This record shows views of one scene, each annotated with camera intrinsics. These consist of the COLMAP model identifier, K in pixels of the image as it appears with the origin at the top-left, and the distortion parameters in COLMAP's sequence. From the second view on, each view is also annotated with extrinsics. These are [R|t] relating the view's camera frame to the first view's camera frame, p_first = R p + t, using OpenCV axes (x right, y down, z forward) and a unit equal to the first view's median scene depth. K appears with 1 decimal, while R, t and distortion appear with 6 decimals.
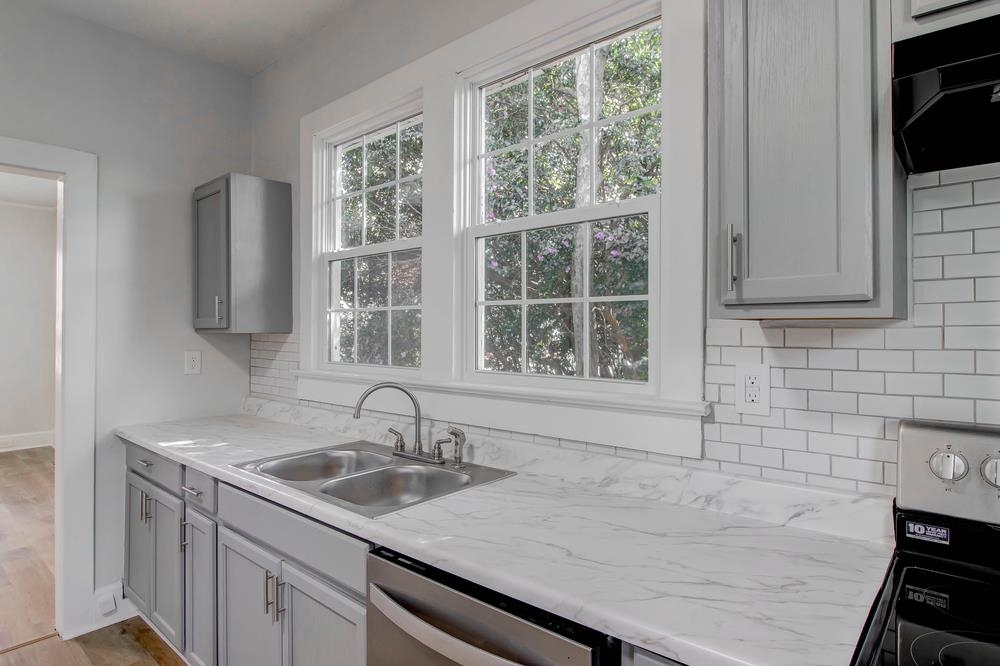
lens RADIAL K [[549.0, 0, 500.1], [0, 549.0, 325.2], [0, 0, 1]] dist [-0.001602, -0.001908]
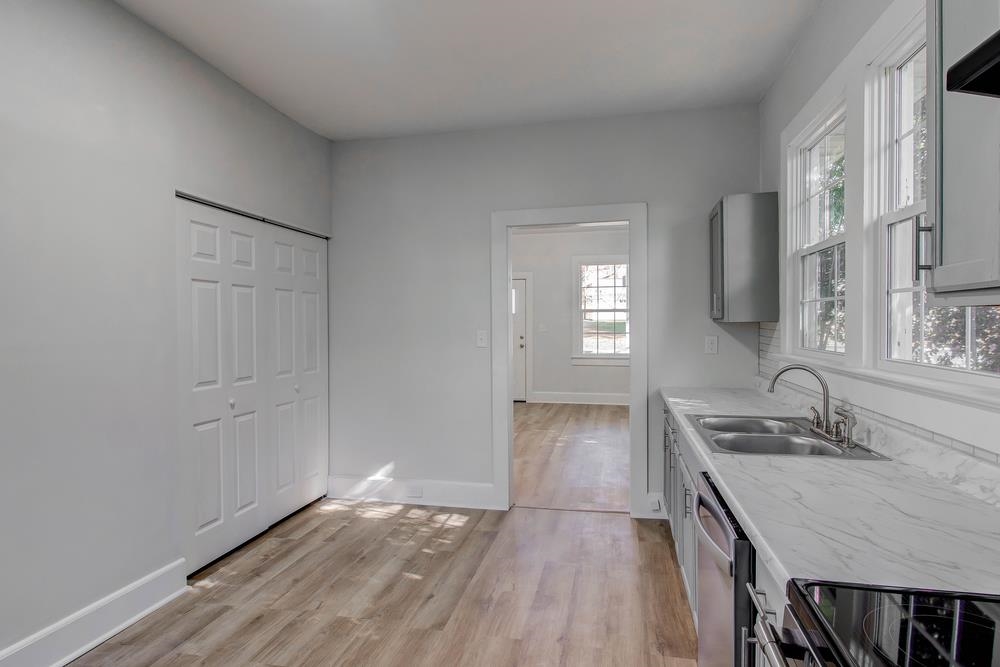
lens RADIAL K [[549.0, 0, 494.2], [0, 549.0, 338.0], [0, 0, 1]] dist [-0.001602, -0.001908]
pose [[0.475379, 0.020386, -0.879545, 0.486756], [0.018177, 0.999291, 0.032985, -0.001400], [0.879593, -0.031668, 0.474671, -0.102671]]
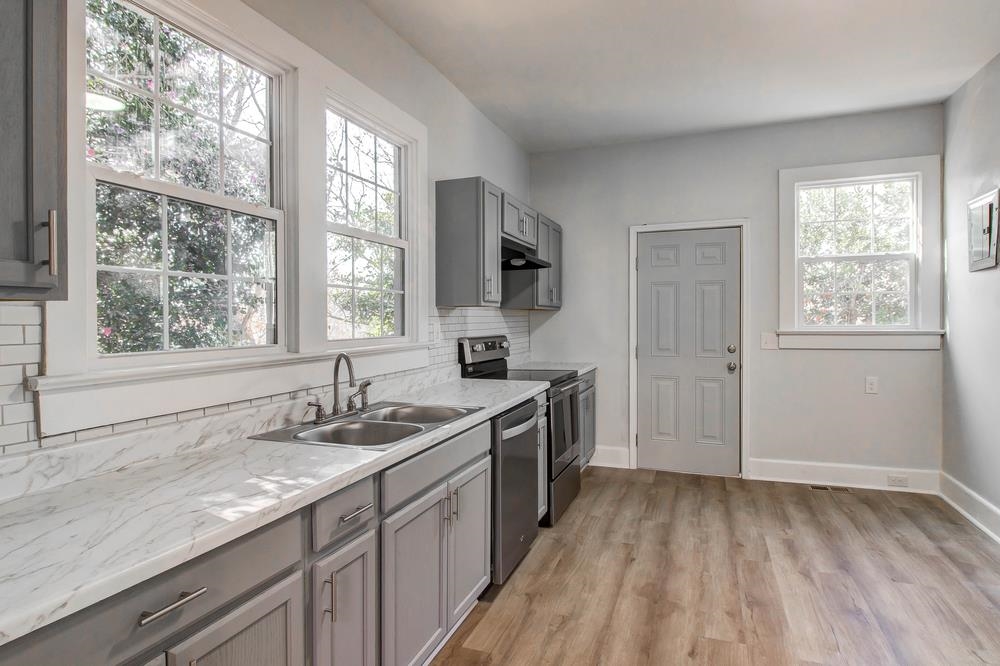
lens RADIAL K [[549.0, 0, 495.6], [0, 549.0, 318.5], [0, 0, 1]] dist [-0.001602, -0.001908]
pose [[-0.344312, -0.002785, 0.938851, -1.311593], [-0.013042, 0.999913, -0.001816, 0.031439], [-0.938765, -0.012870, -0.344318, 1.062439]]
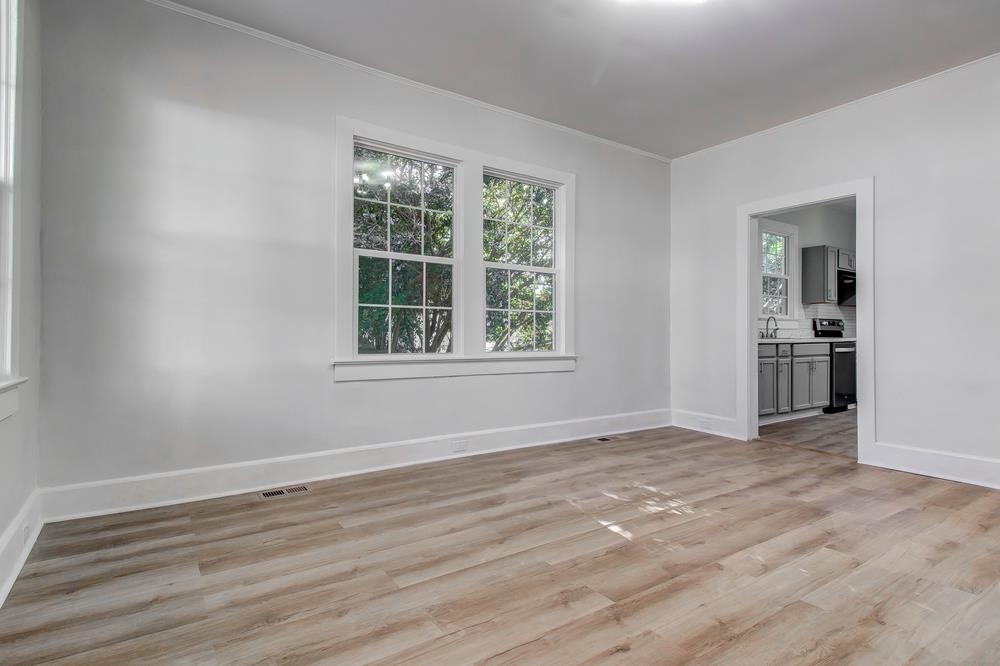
lens RADIAL K [[504.8, 0, 493.5], [0, 504.8, 330.8], [0, 0, 1]] dist [0.014133, -0.003923]
pose [[0.255561, 0.001873, 0.966791, -3.599100], [-0.015560, 0.999877, 0.002176, 0.209492], [-0.966668, -0.015600, 0.255559, 1.814747]]
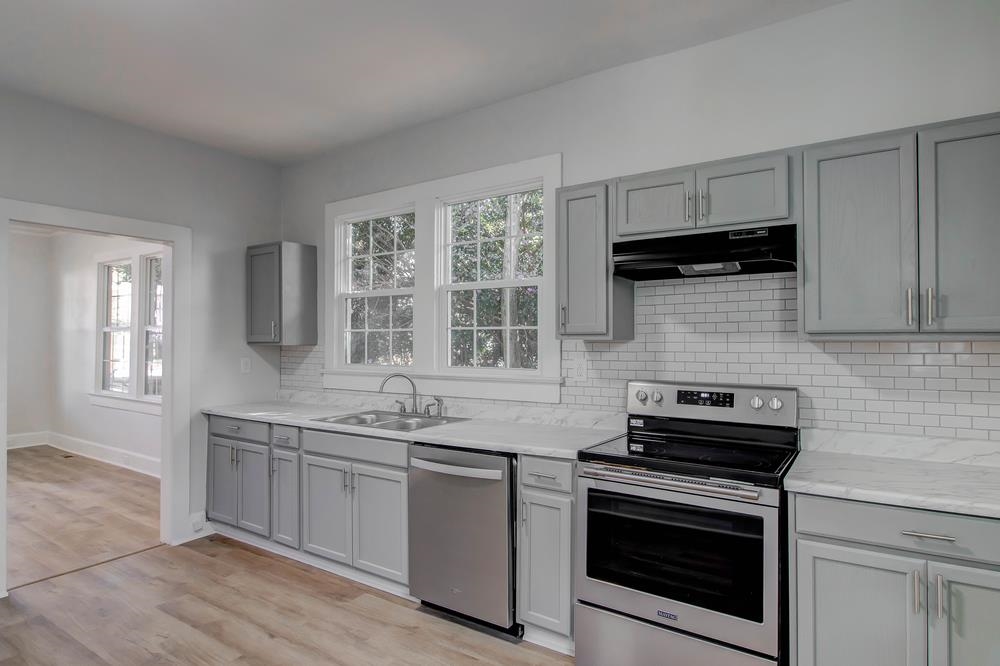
lens RADIAL K [[549.0, 0, 497.2], [0, 549.0, 337.3], [0, 0, 1]] dist [-0.001602, -0.001908]
pose [[0.992844, -0.000148, 0.119420, -0.094561], [-0.000166, 0.999997, 0.002616, -0.015868], [-0.119420, -0.002617, 0.992840, -0.771371]]
